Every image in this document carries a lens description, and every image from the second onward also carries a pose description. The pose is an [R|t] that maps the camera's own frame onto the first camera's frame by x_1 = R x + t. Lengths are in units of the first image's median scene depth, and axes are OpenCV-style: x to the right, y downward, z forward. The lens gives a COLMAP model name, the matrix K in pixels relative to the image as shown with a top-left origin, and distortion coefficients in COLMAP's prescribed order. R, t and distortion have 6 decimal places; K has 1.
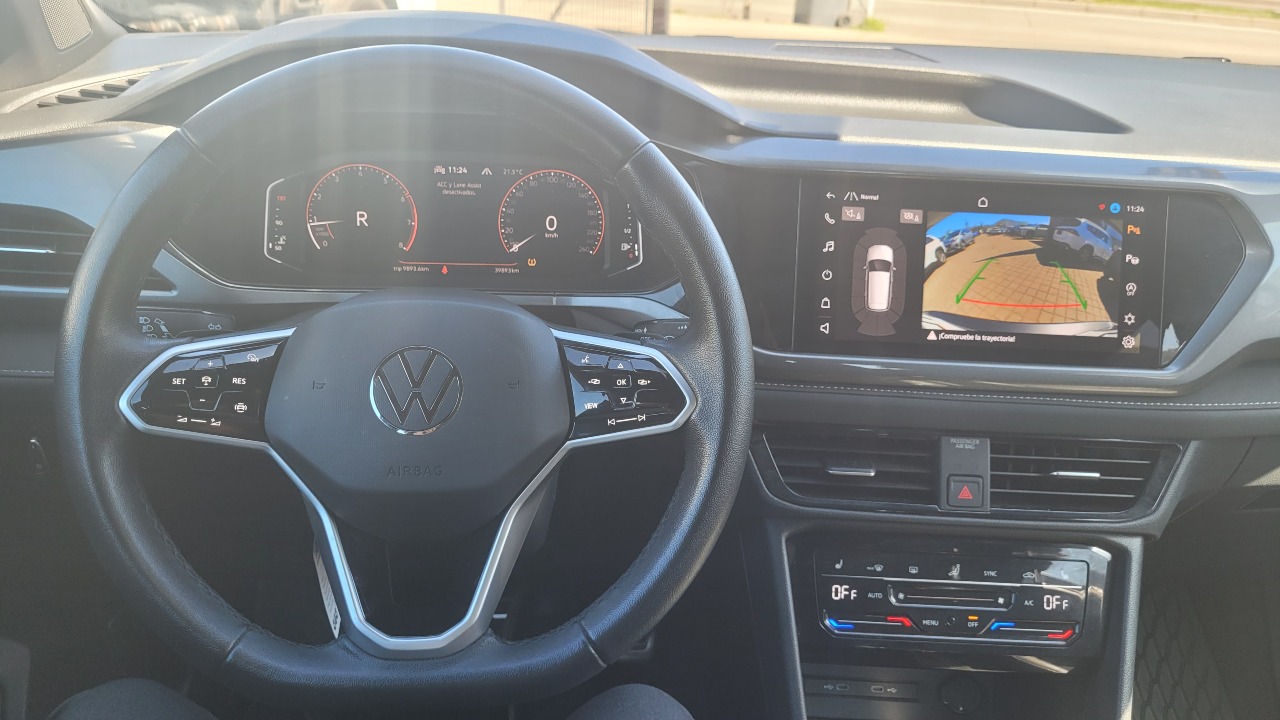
lens RADIAL K [[993.2, 0, 640.0], [0, 993.2, 360.0], [0, 0, 1]] dist [0.020604, -0.002109]
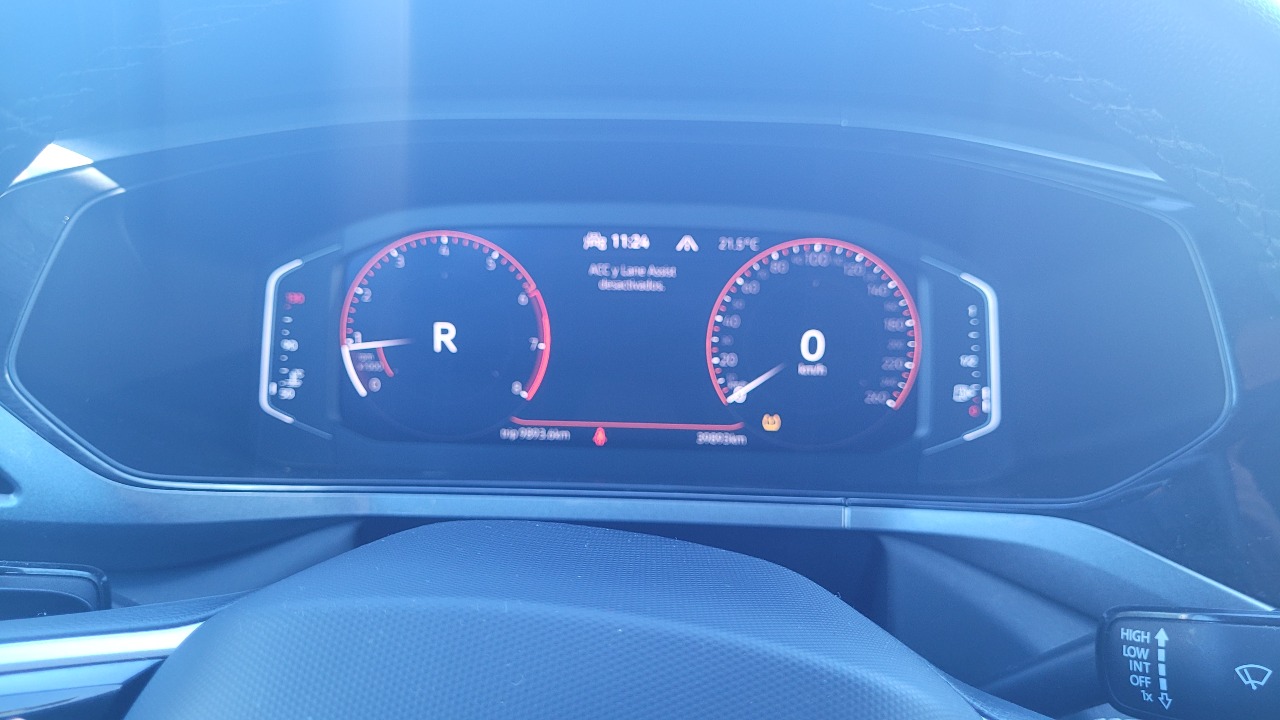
lens RADIAL K [[993.2, 0, 640.0], [0, 993.2, 360.0], [0, 0, 1]] dist [0.020604, -0.002109]
pose [[0.989639, 0.003777, -0.143531, -0.105994], [-0.019635, 0.993822, -0.109231, -0.076325], [0.142232, 0.110918, 0.983599, 0.511825]]
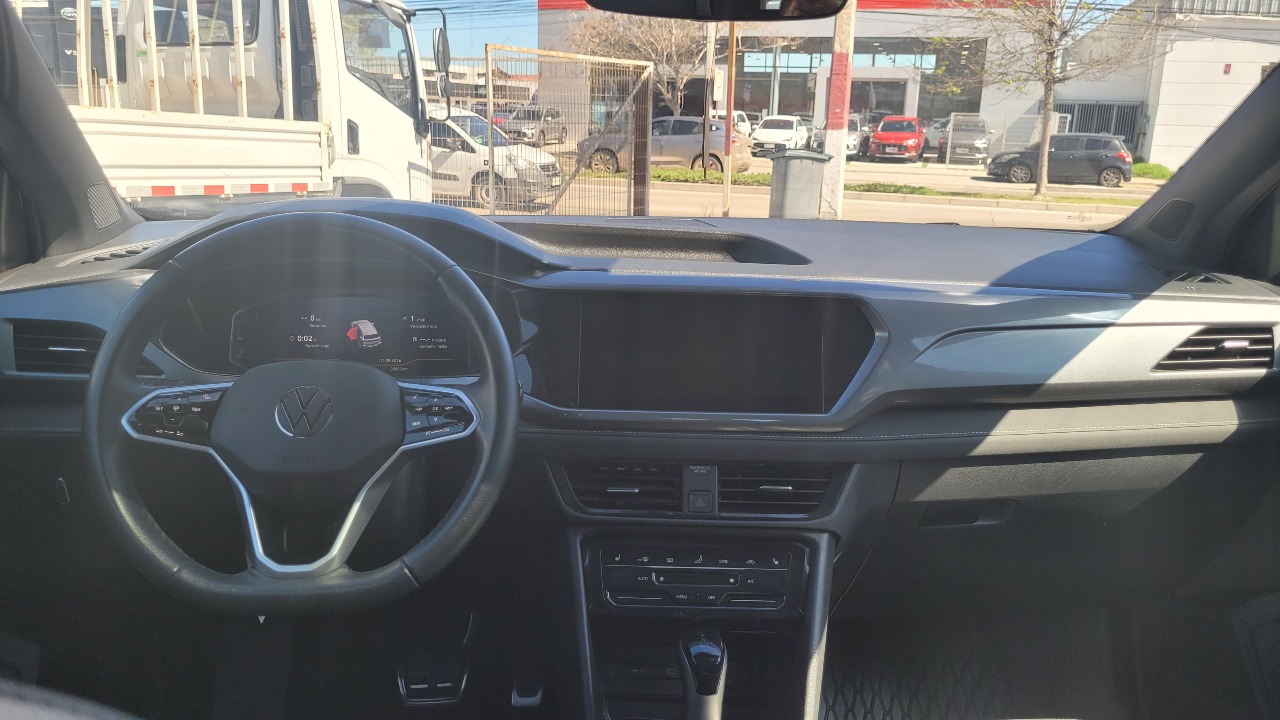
lens RADIAL K [[954.2, 0, 644.2], [0, 954.2, 339.0], [0, 0, 1]] dist [0.011158, 0.002495]
pose [[0.999493, -0.024311, 0.020573, 0.199717], [0.027890, 0.980028, -0.196892, 0.154673], [-0.015375, 0.197366, 0.980209, -0.378303]]
